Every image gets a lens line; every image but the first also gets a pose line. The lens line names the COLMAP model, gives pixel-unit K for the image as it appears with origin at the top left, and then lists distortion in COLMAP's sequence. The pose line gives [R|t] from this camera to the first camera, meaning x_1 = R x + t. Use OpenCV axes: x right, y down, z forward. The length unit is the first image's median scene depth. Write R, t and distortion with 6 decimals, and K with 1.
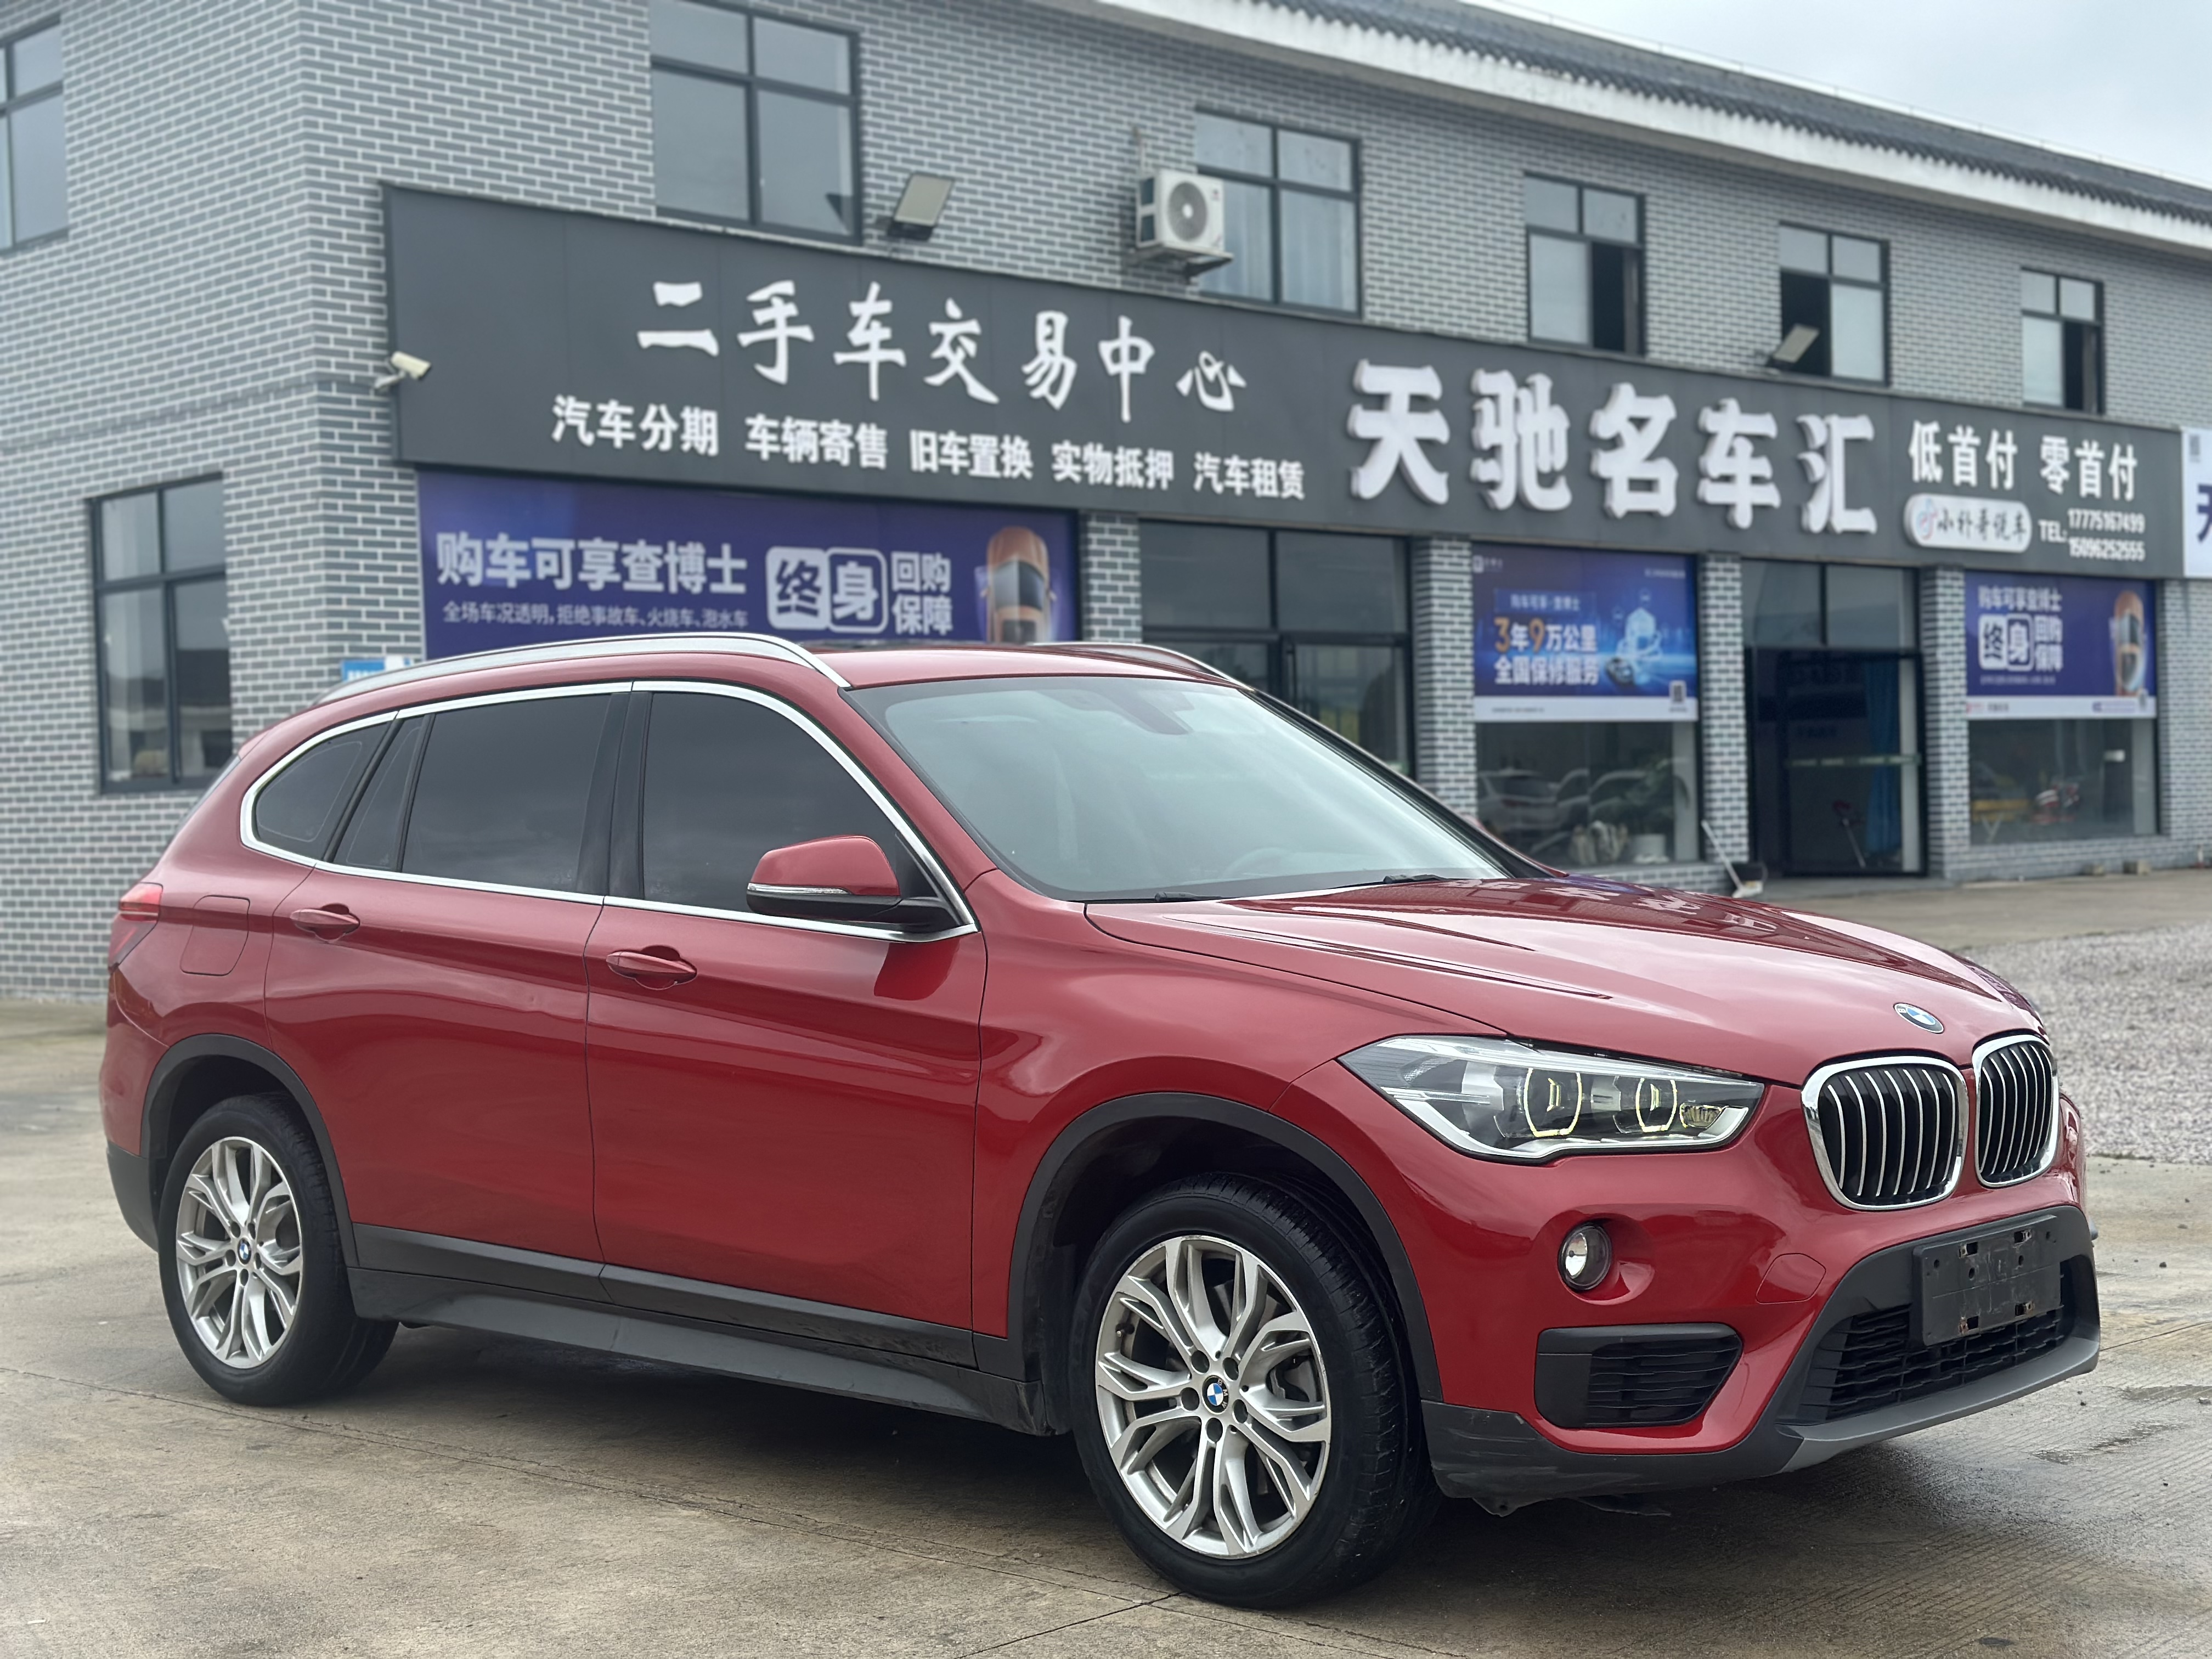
lens RADIAL K [[3080.0, 0, 1106.0], [0, 3080.0, 829.5], [0, 0, 1]] dist [0.158755, -0.024454]
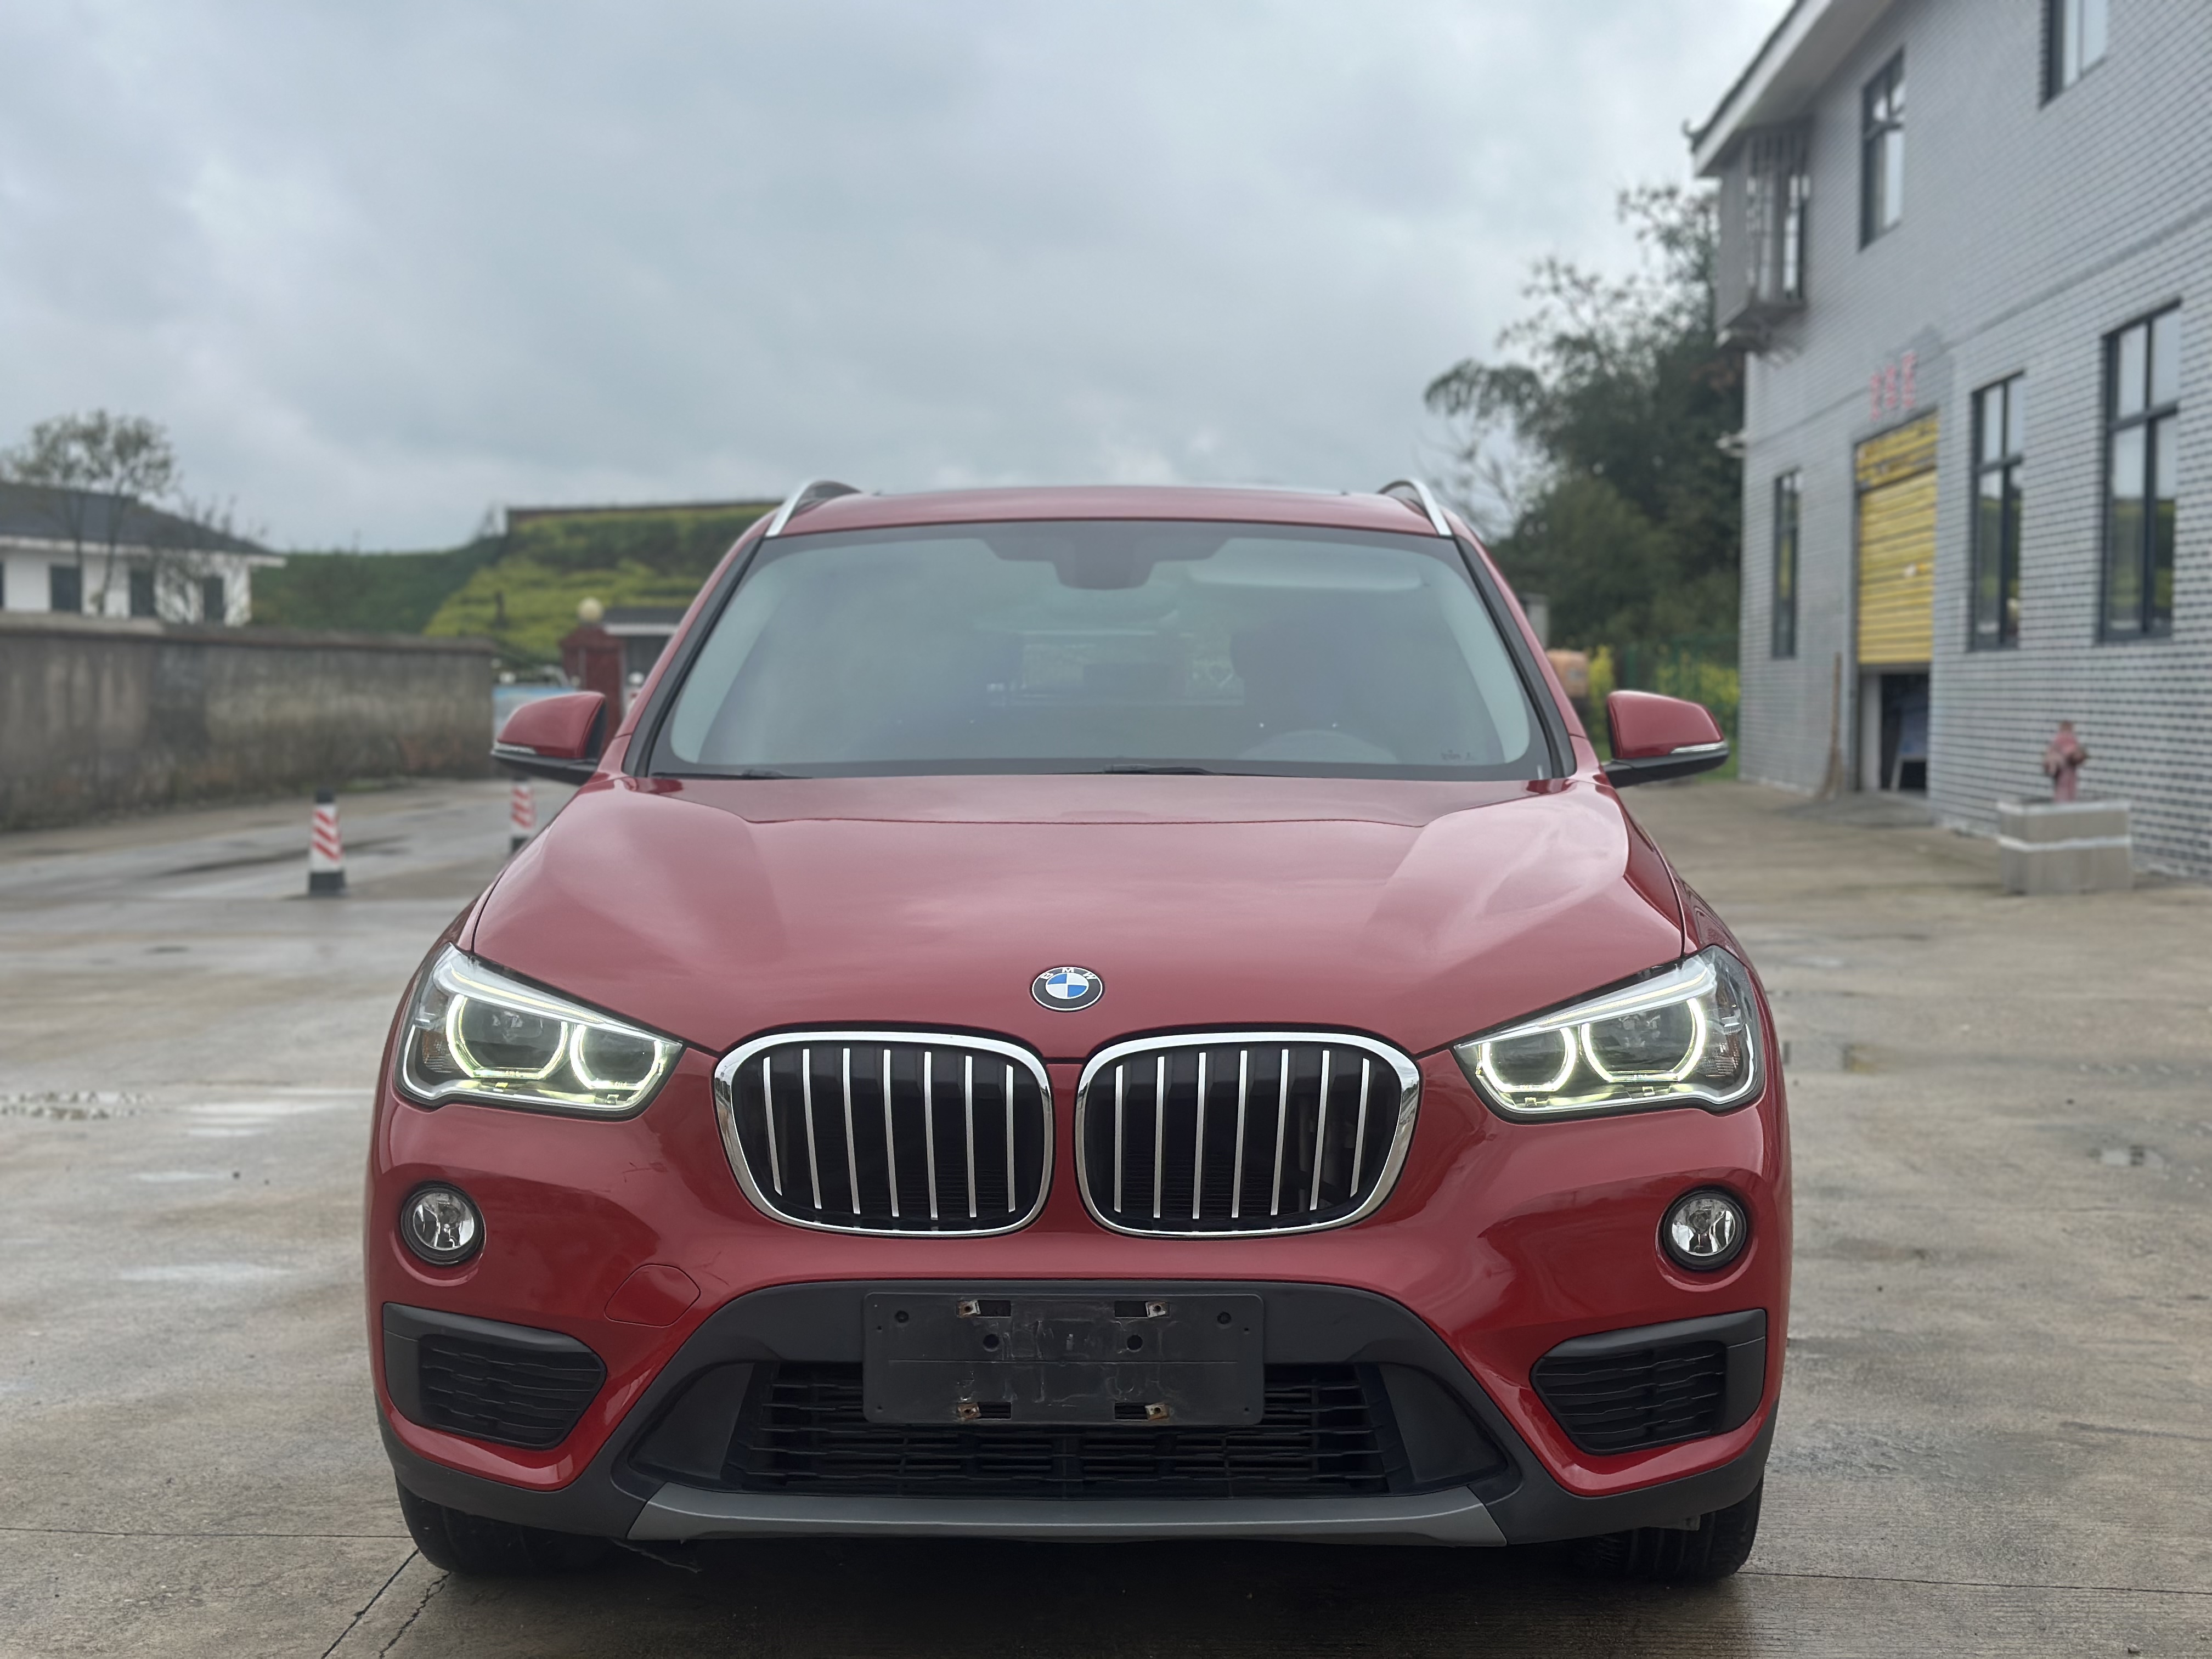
lens RADIAL K [[3080.0, 0, 1106.0], [0, 3080.0, 829.5], [0, 0, 1]] dist [0.158755, -0.024454]
pose [[0.665992, 0.065111, -0.743112, 0.824736], [-0.028416, 0.997675, 0.061948, -0.022018], [0.745418, -0.020140, 0.666293, 0.546384]]
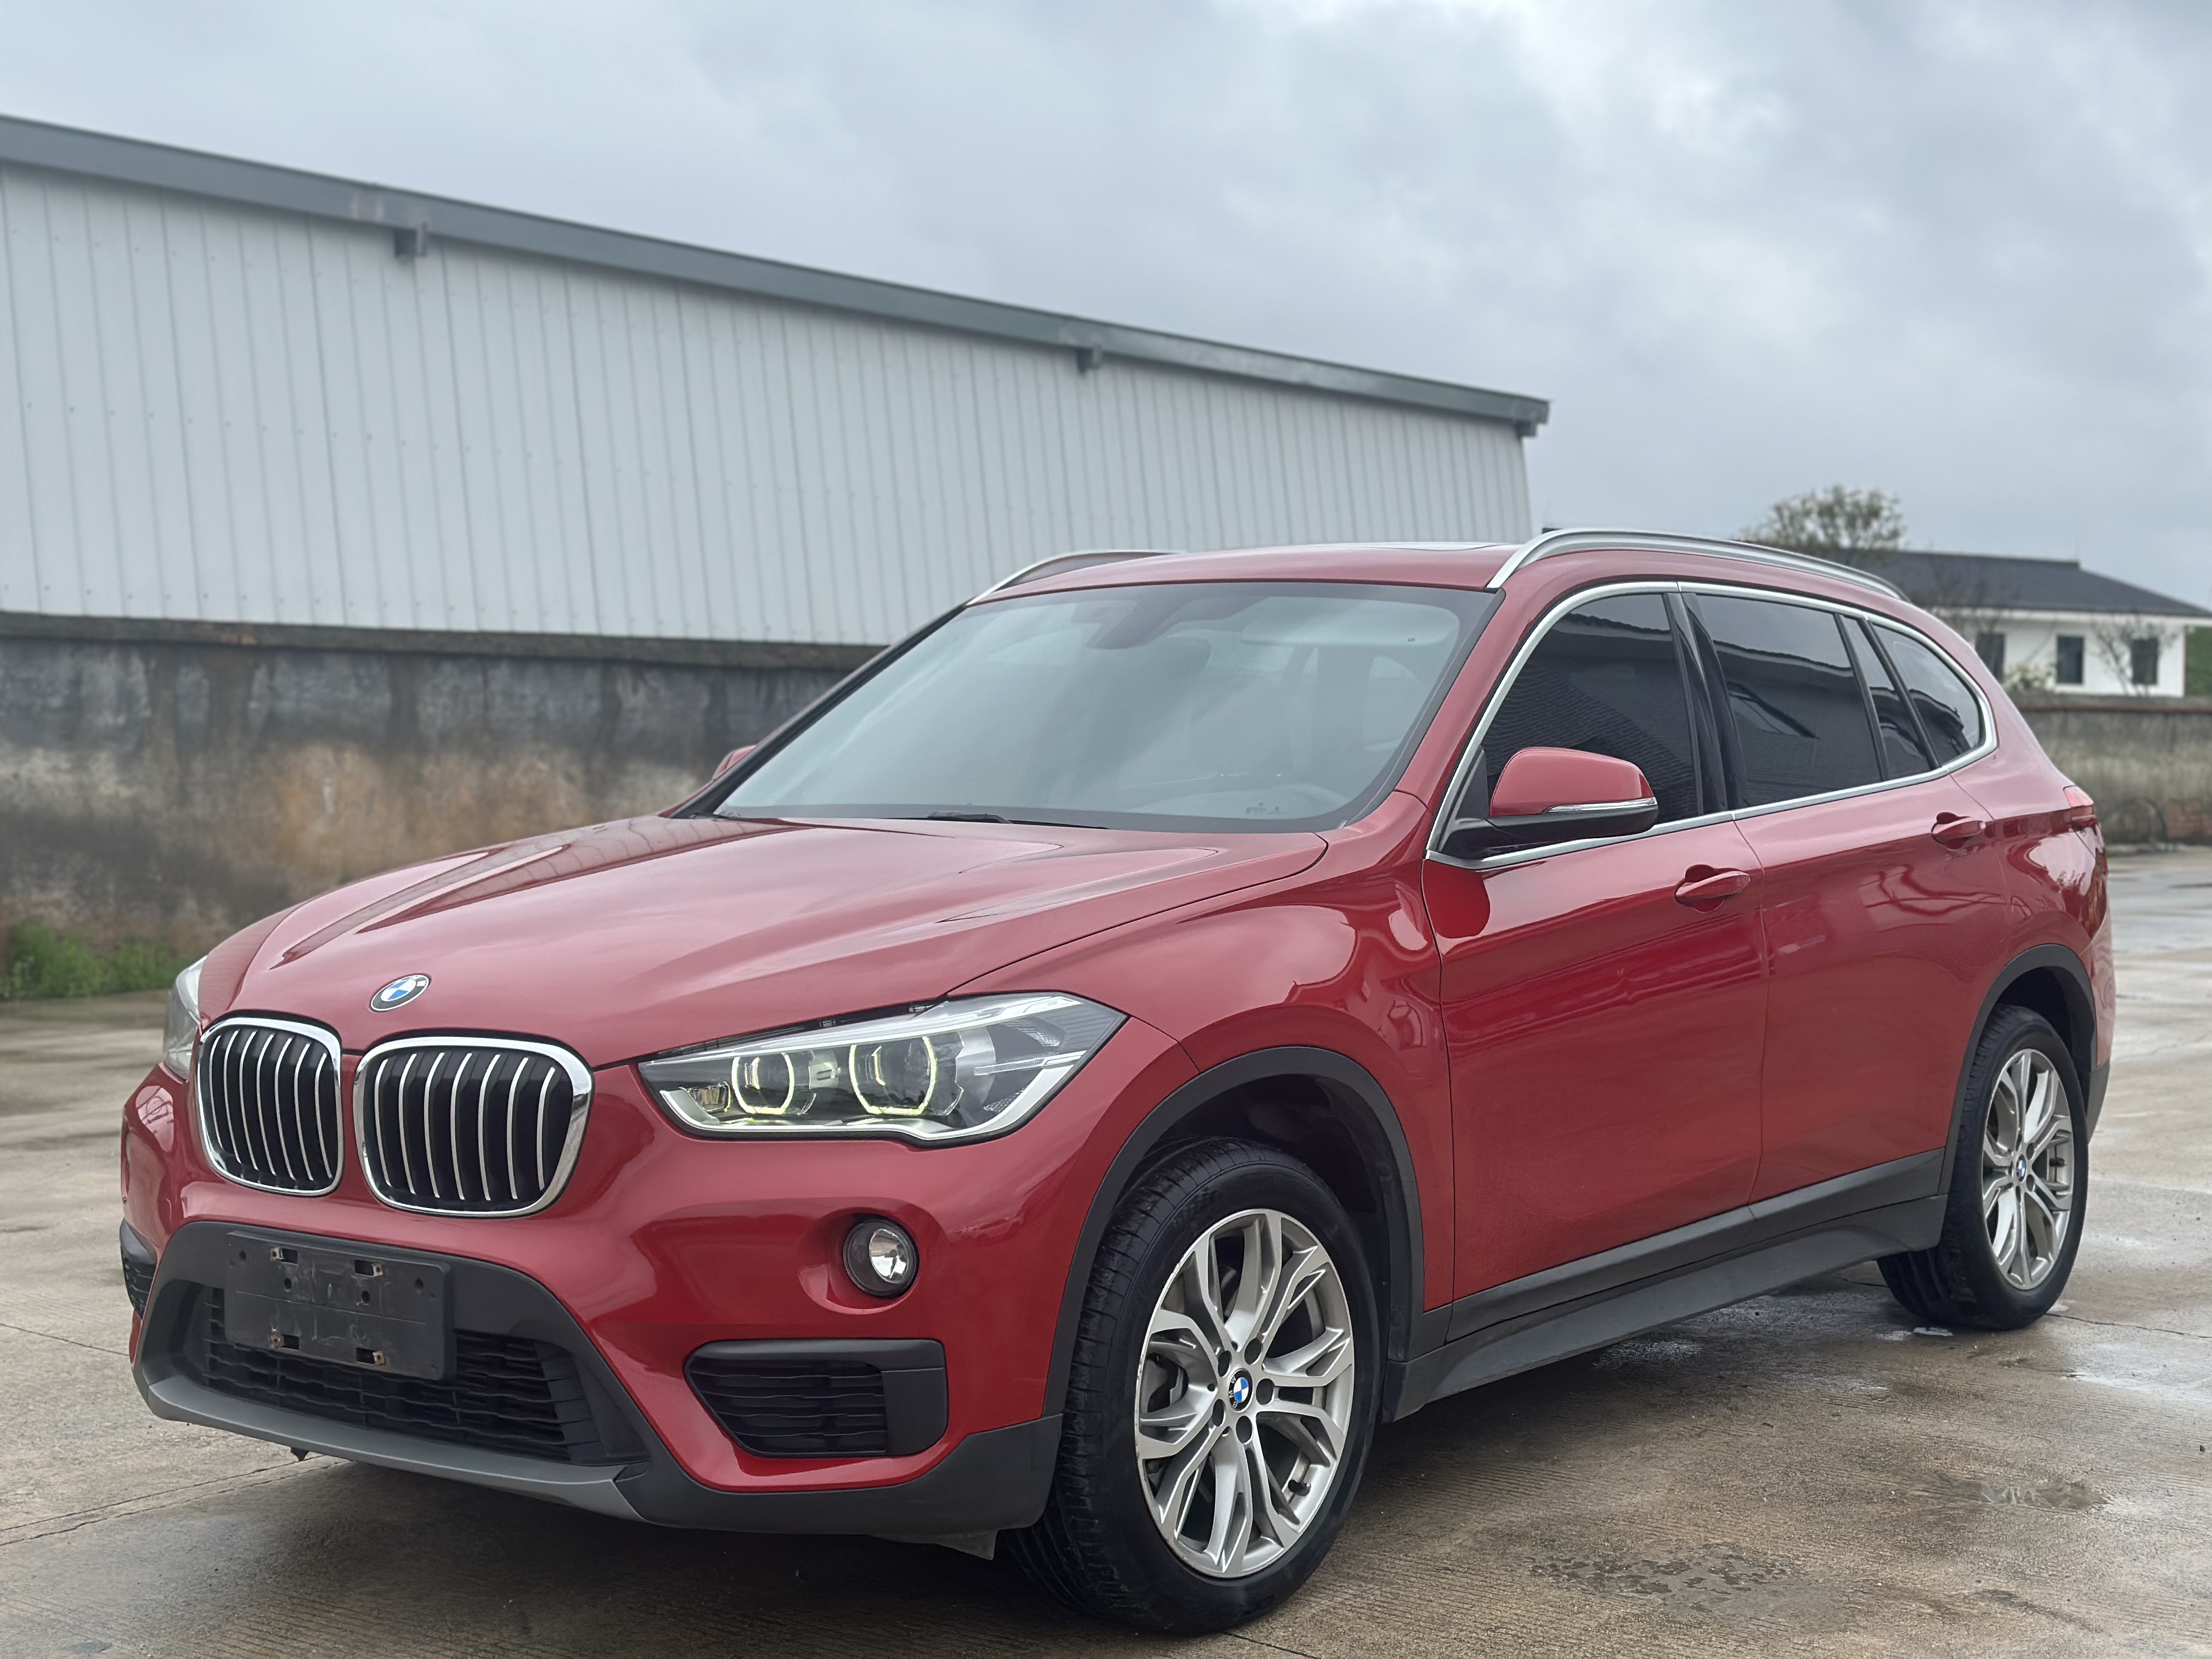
lens RADIAL K [[3080.0, 0, 1106.0], [0, 3080.0, 829.5], [0, 0, 1]] dist [0.158755, -0.024454]
pose [[0.081827, 0.057970, -0.994959, 1.151318], [-0.017927, 0.998231, 0.056686, -0.036269], [0.996485, 0.013198, 0.082722, 1.157883]]
